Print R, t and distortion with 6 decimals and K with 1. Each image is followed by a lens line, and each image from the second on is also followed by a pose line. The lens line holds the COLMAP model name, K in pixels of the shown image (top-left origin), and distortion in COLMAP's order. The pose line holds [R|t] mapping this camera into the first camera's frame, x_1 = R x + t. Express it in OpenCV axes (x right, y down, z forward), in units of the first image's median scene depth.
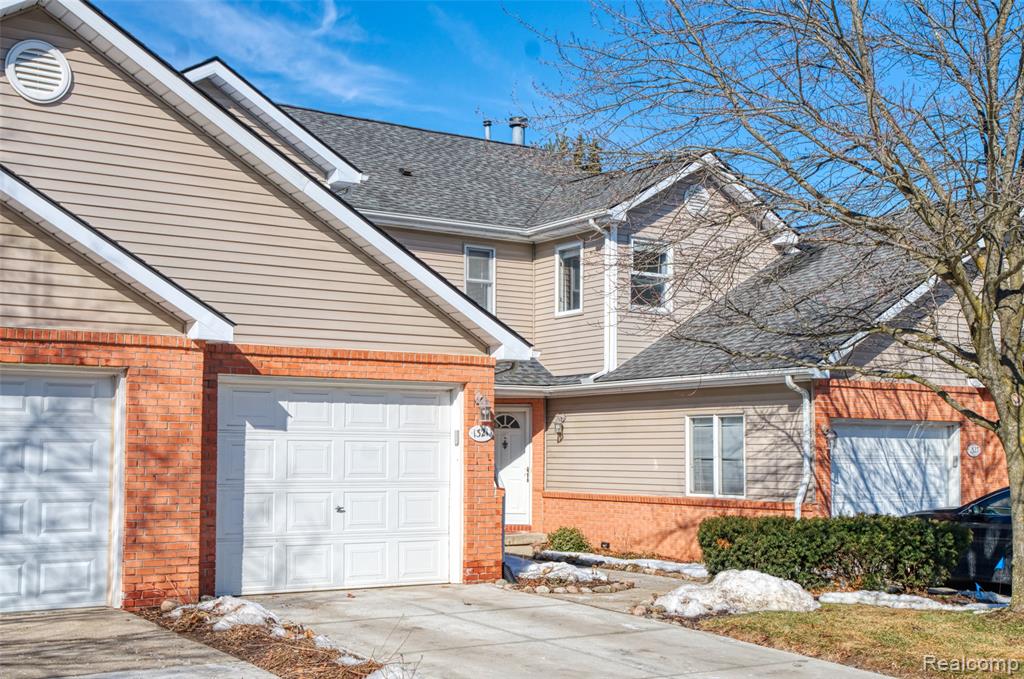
lens RADIAL K [[1258.7, 0, 510.6], [0, 1258.7, 411.4], [0, 0, 1]] dist [0.007872, 0.009685]
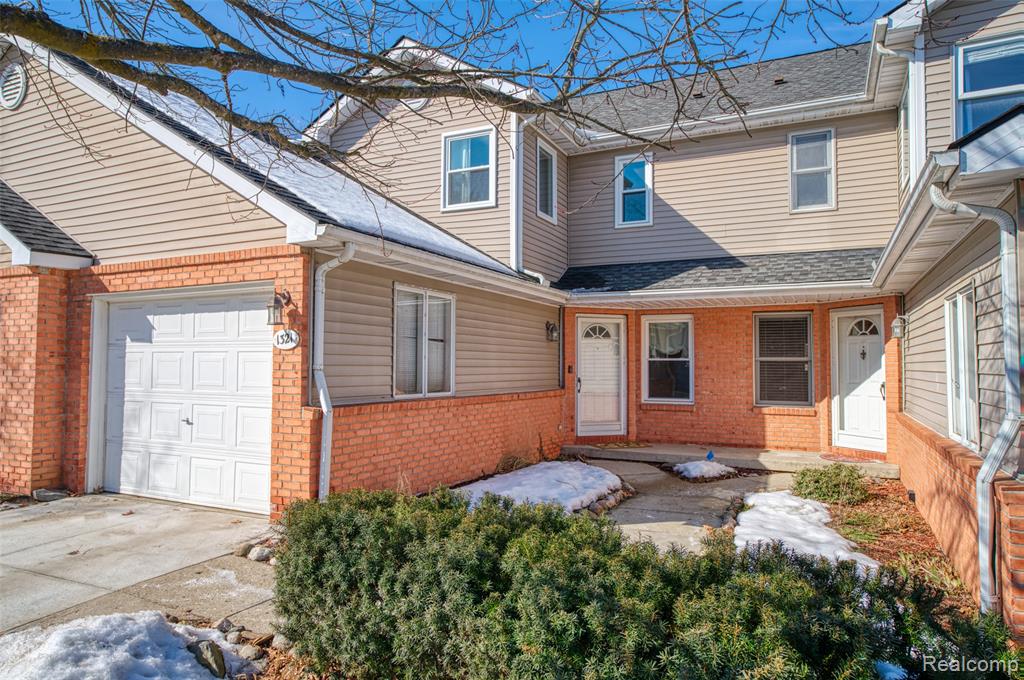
lens RADIAL K [[657.9, 0, 512.0], [0, 657.9, 340.0], [0, 0, 1]] dist [-0.005905, -0.001120]
pose [[0.495408, -0.035219, -0.867946, 0.450047], [0.029285, 0.999287, -0.023833, 0.034762], [0.868167, -0.013611, 0.496086, 0.991952]]
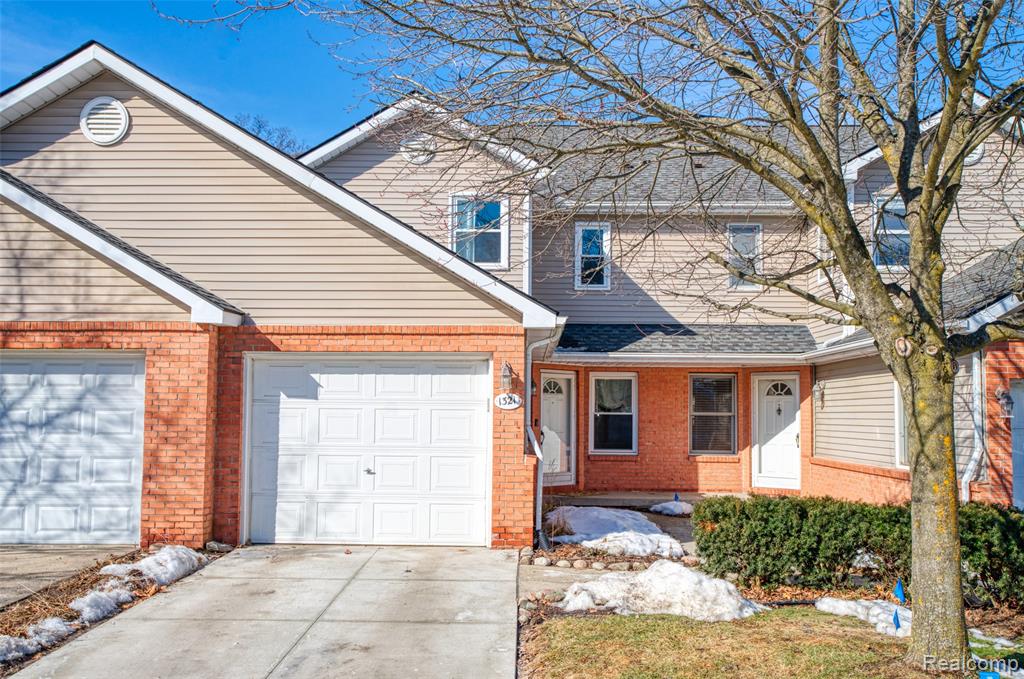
lens RADIAL K [[937.1, 0, 511.9], [0, 937.1, 364.4], [0, 0, 1]] dist [0.000139, 0.000262]
pose [[0.816918, -0.028171, -0.576065, 0.450614], [0.015689, 0.999522, -0.026630, 0.008587], [0.576540, 0.012717, 0.816970, 0.414200]]
